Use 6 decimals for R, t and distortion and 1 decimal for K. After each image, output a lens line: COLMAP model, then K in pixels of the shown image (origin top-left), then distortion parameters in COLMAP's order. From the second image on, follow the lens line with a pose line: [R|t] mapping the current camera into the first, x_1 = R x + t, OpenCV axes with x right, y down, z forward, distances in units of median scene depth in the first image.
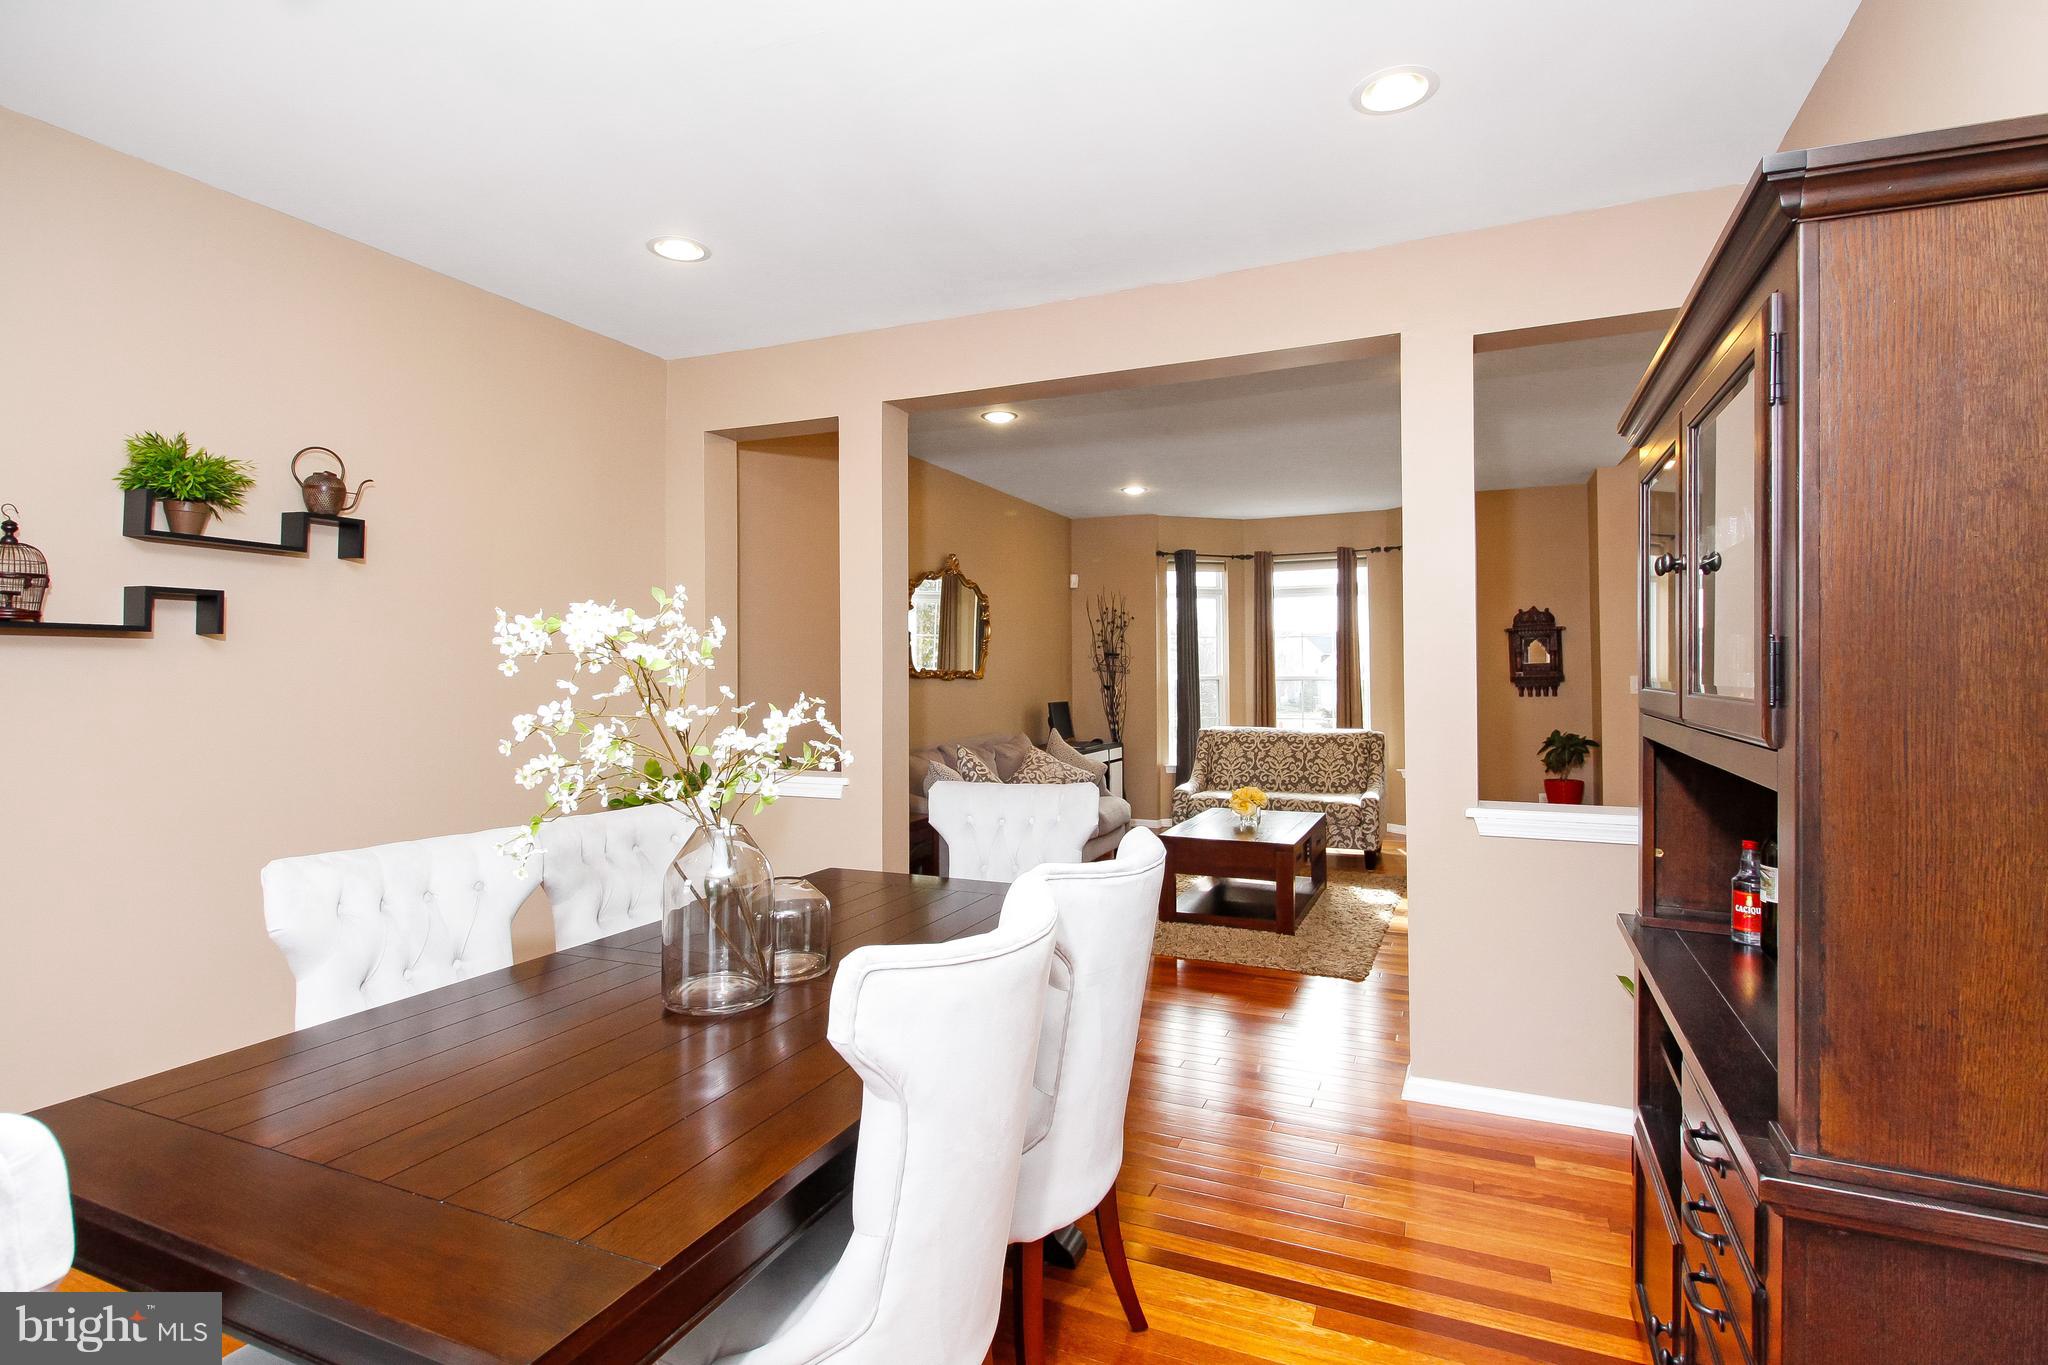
lens RADIAL K [[992.9, 0, 1024.7], [0, 992.9, 670.0], [0, 0, 1]] dist [0.003356, -0.010262]
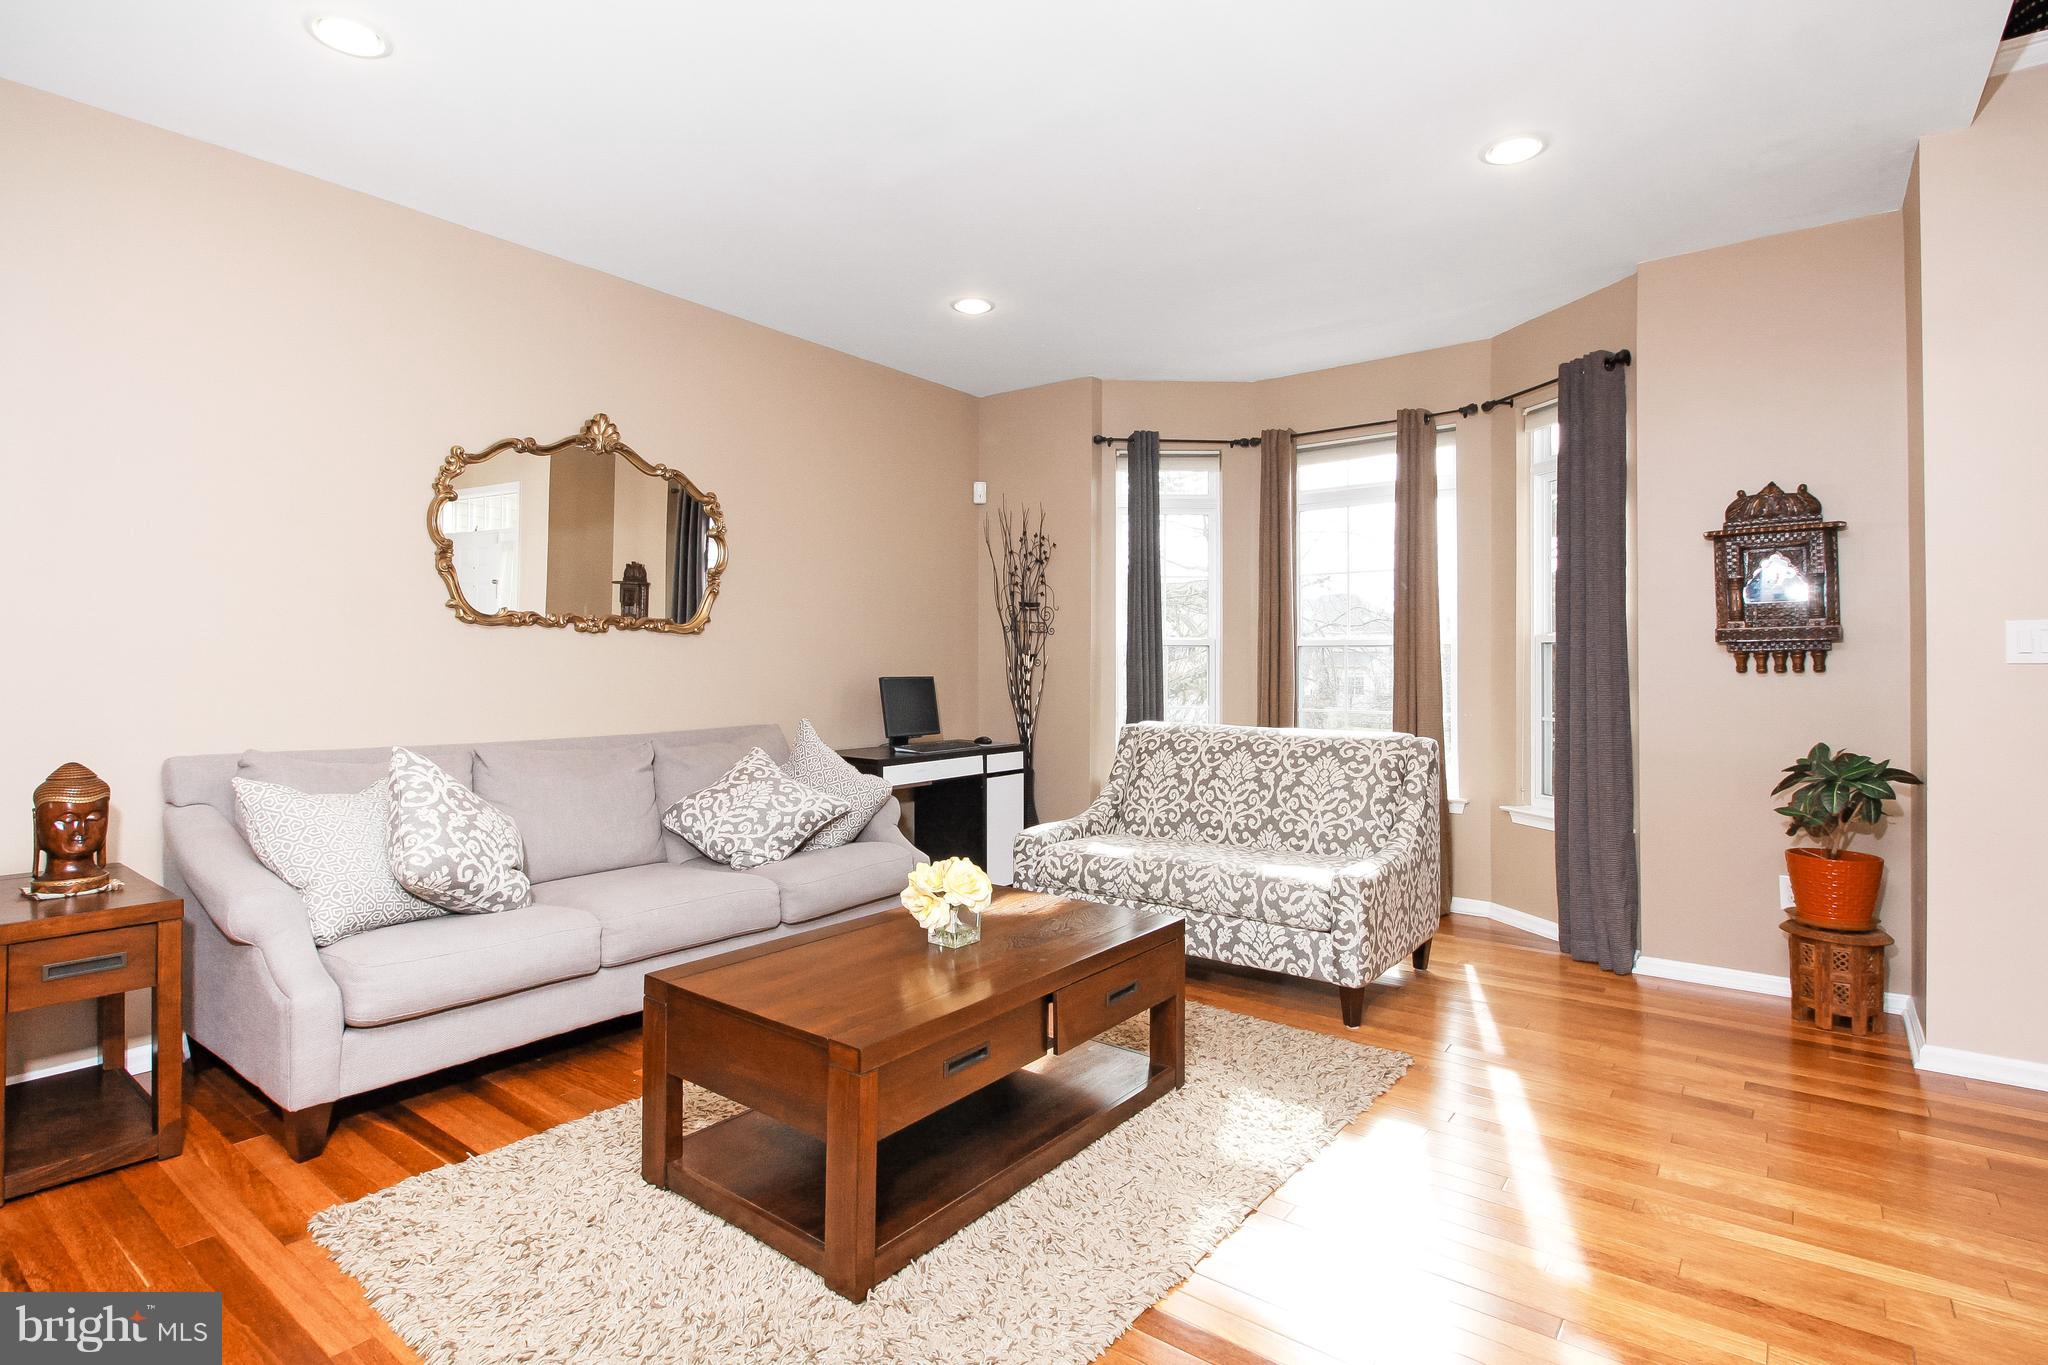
lens RADIAL K [[972.4, 0, 1024.0], [0, 972.4, 682.5], [0, 0, 1]] dist [-0.017970, -0.000363]
pose [[0.969464, 0.013485, -0.244862, 0.276480], [-0.009028, 0.999773, 0.019317, 0.025575], [0.245066, -0.016517, 0.969366, 0.460399]]
